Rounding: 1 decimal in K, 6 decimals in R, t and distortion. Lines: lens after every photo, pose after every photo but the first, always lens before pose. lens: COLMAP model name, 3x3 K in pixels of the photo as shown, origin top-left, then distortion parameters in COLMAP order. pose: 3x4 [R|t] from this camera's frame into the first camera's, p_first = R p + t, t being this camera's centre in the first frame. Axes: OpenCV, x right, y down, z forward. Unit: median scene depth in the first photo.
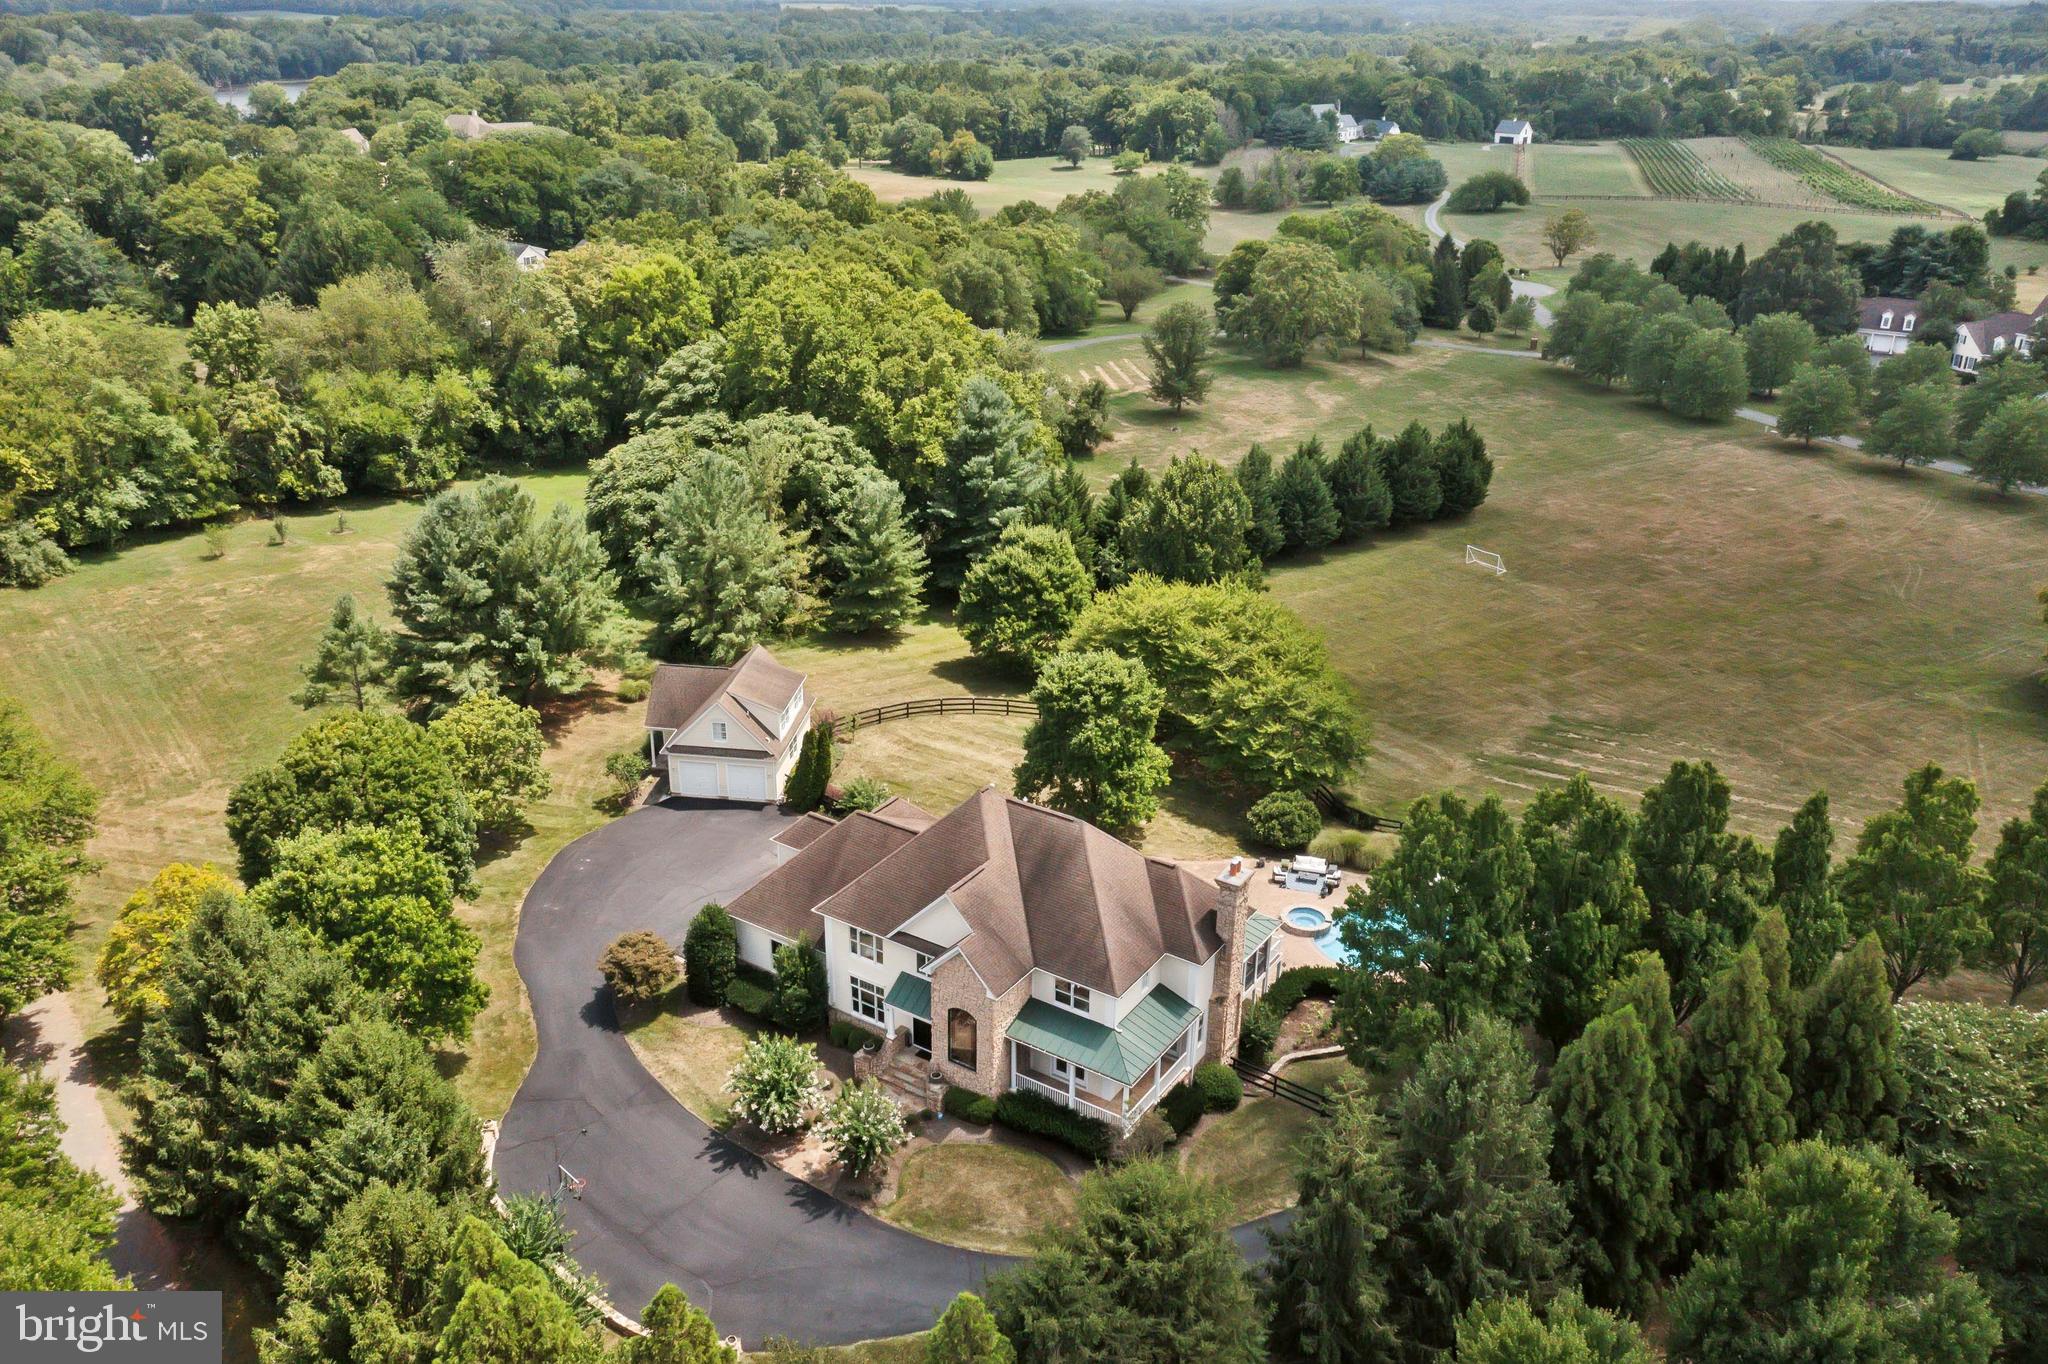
lens RADIAL K [[1632.8, 0, 1024.0], [0, 1632.8, 682.0], [0, 0, 1]] dist [-0.006086, -0.007837]
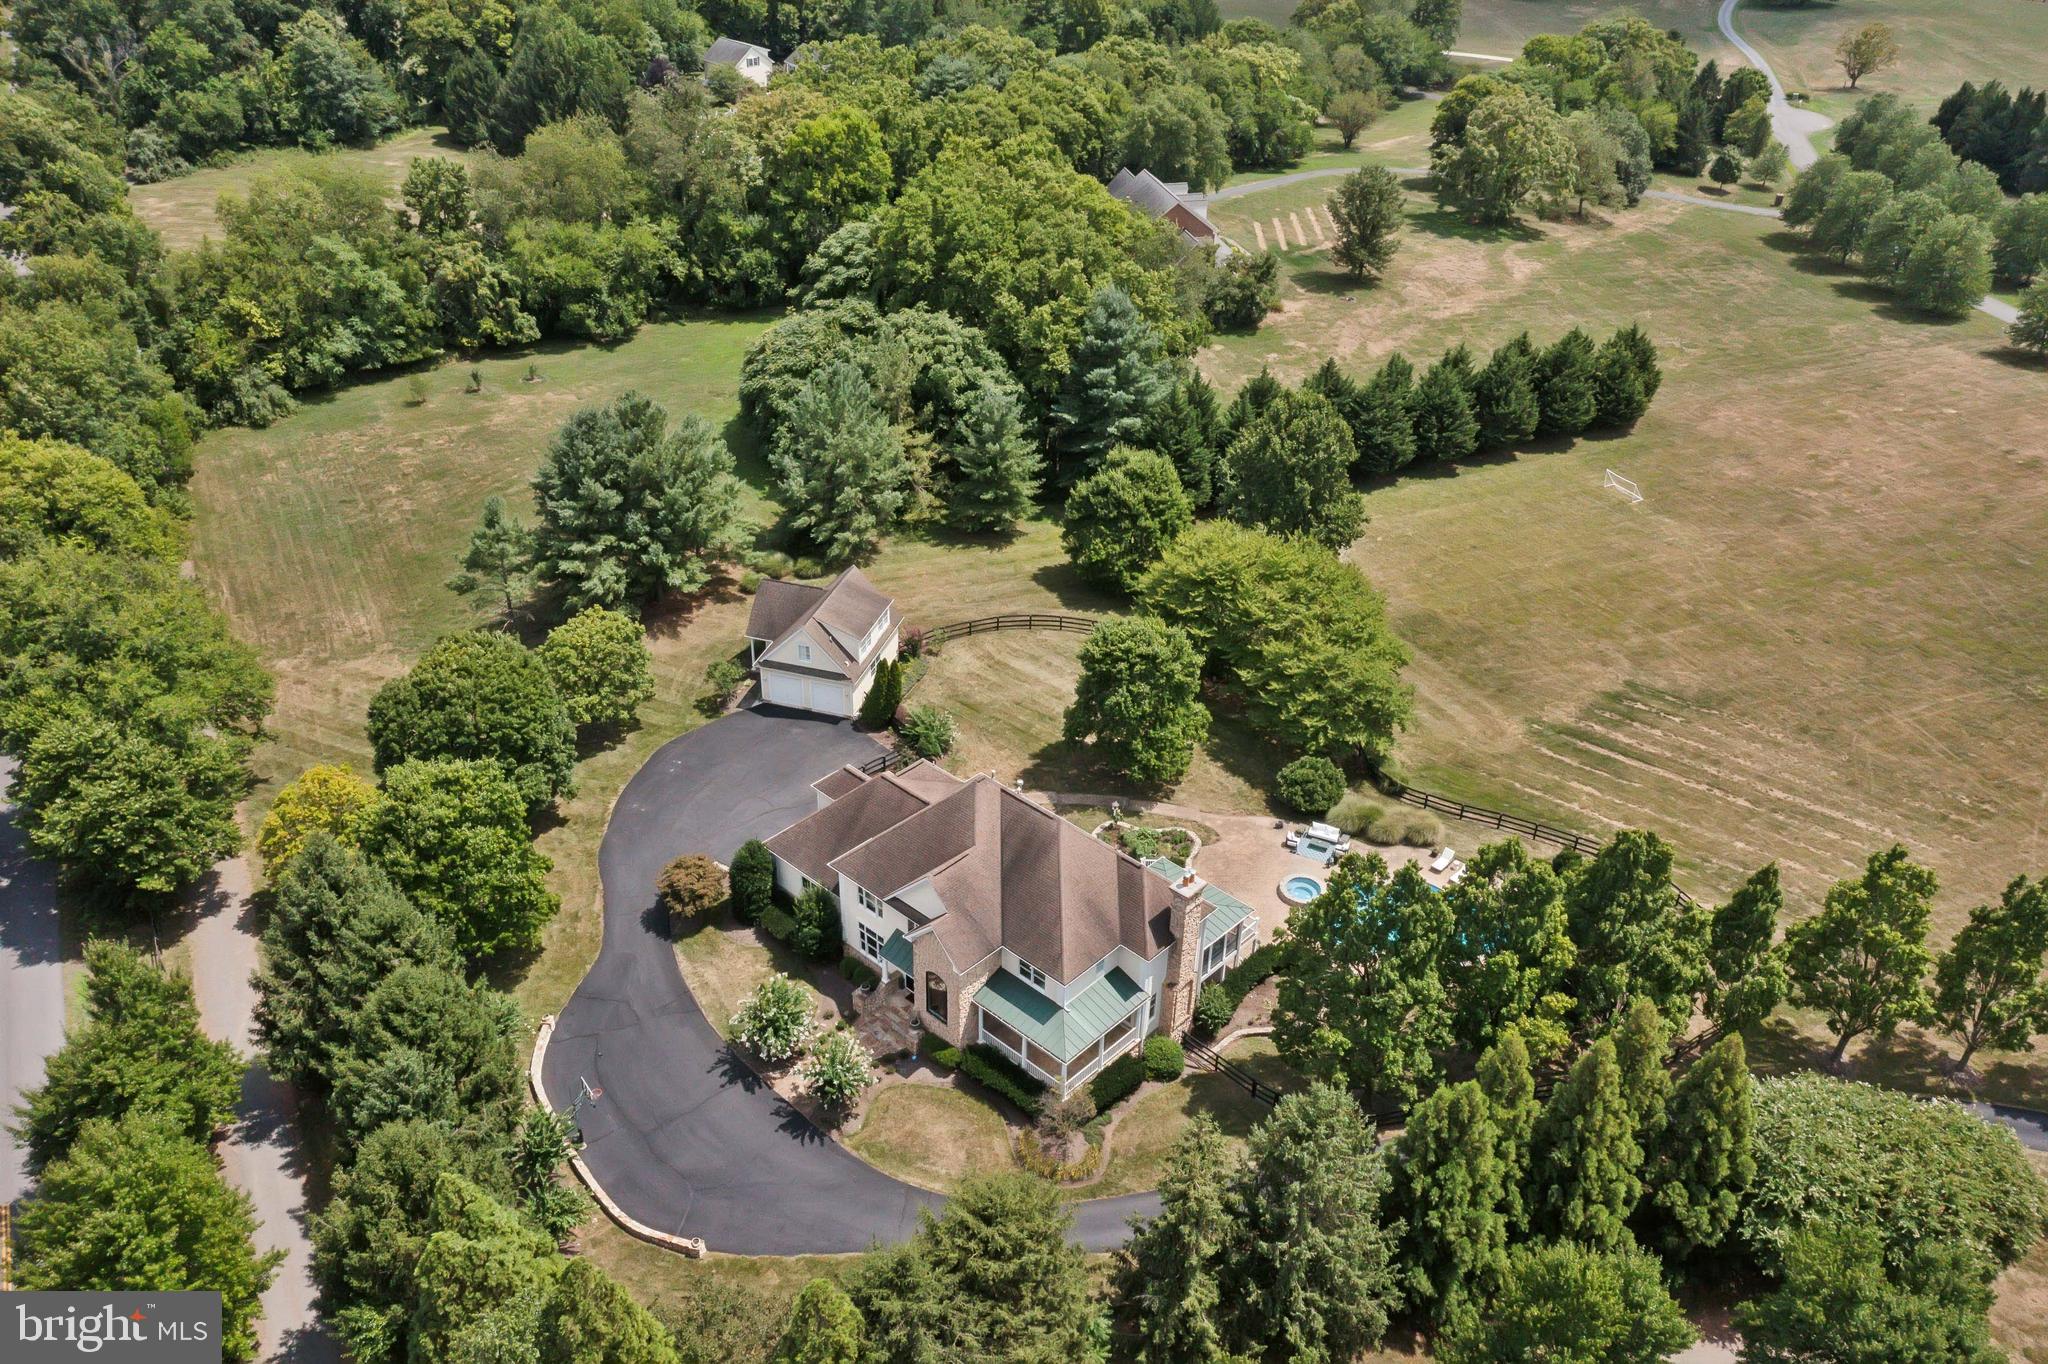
lens RADIAL K [[1639.5, 0, 1024.0], [0, 1639.5, 682.0], [0, 0, 1]] dist [-0.005536, 0.000722]
pose [[0.984349, 0.096756, -0.147296, 0.105459], [-0.072156, 0.983810, 0.164045, -0.119626], [0.160784, -0.150849, 0.975394, -0.054548]]
